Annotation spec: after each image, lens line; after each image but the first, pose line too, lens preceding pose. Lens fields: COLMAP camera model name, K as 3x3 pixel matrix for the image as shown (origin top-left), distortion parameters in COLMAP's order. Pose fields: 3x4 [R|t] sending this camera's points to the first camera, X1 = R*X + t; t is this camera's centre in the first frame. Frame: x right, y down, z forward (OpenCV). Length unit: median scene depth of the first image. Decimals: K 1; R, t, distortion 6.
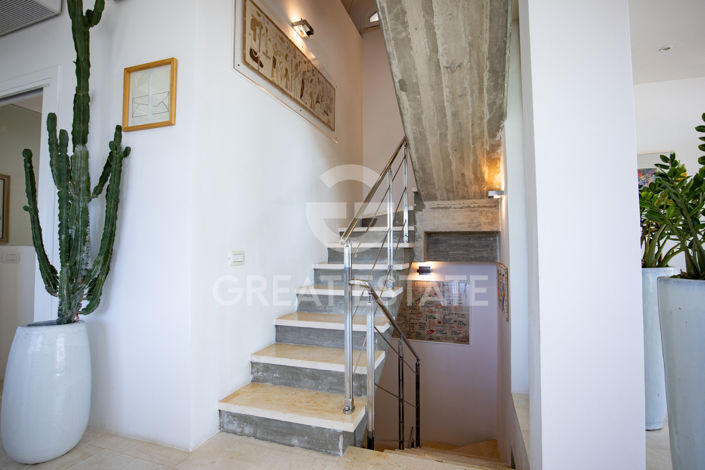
lens RADIAL K [[356.4, 0, 345.6], [0, 356.4, 235.9], [0, 0, 1]] dist [-0.042010, 0.015039]
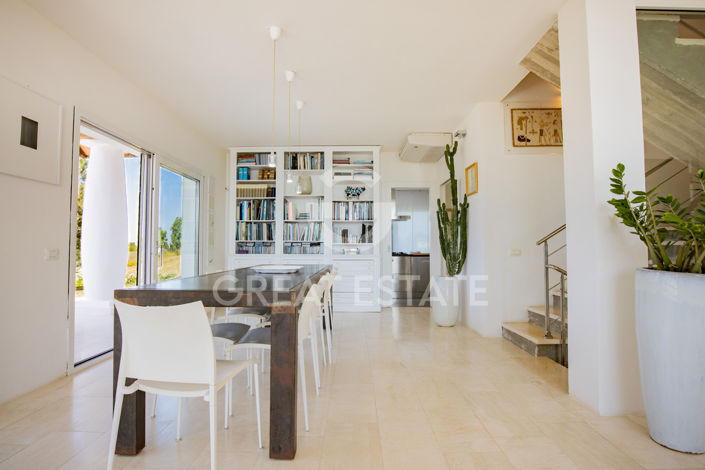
lens RADIAL K [[356.4, 0, 345.6], [0, 356.4, 235.9], [0, 0, 1]] dist [-0.042010, 0.015039]
pose [[0.304870, -0.033487, -0.951805, 1.205931], [0.043397, 0.998832, -0.021242, -0.023830], [0.951405, -0.034830, 0.305967, -0.428387]]
